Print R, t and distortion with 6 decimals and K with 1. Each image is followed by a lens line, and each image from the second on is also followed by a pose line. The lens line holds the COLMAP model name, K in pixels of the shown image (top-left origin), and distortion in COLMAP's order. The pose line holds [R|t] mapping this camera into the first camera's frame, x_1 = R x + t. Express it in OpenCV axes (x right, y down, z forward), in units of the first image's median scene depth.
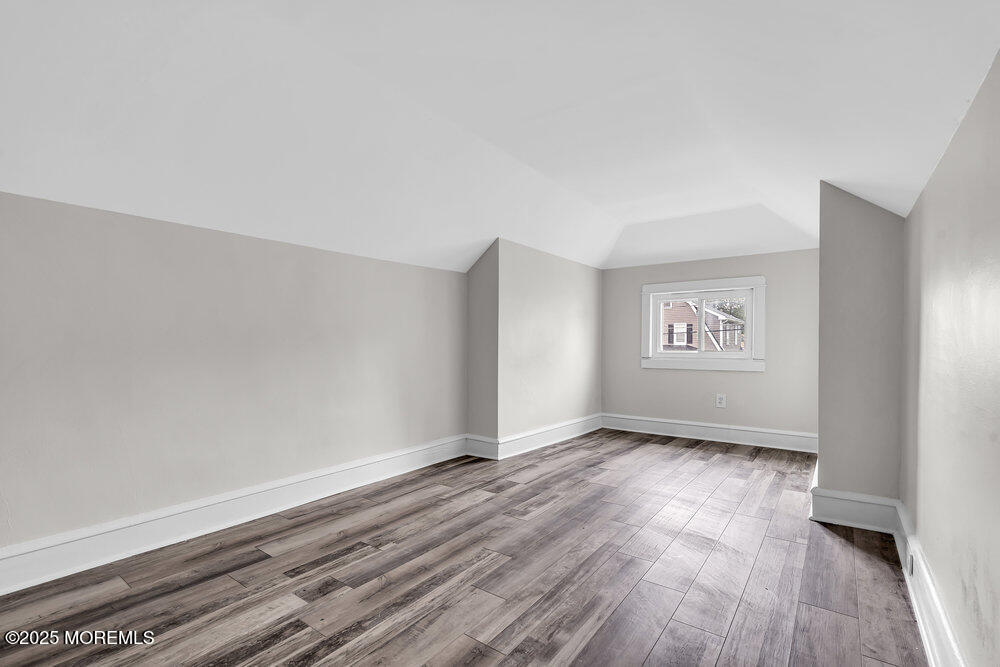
lens RADIAL K [[455.4, 0, 499.4], [0, 455.4, 337.8], [0, 0, 1]] dist [-0.009528, 0.000159]
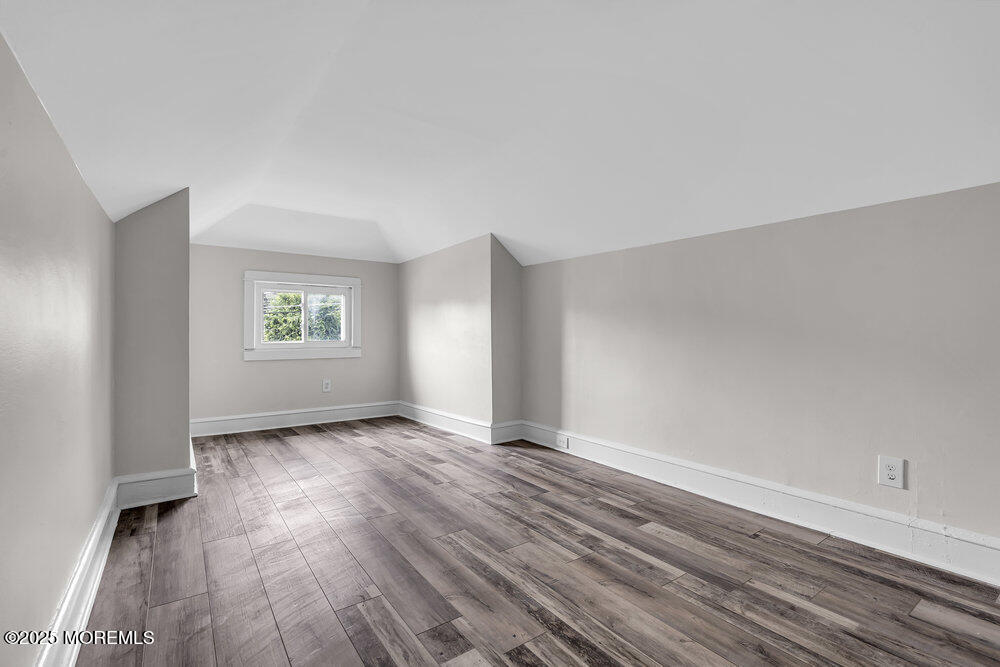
lens RADIAL K [[455.4, 0, 499.7], [0, 455.4, 333.4], [0, 0, 1]] dist [-0.009528, 0.000159]
pose [[0.304935, -0.004022, 0.952365, -1.101852], [-0.010746, 0.999913, 0.007664, -0.004640], [-0.952313, -0.012571, 0.304865, 0.646023]]
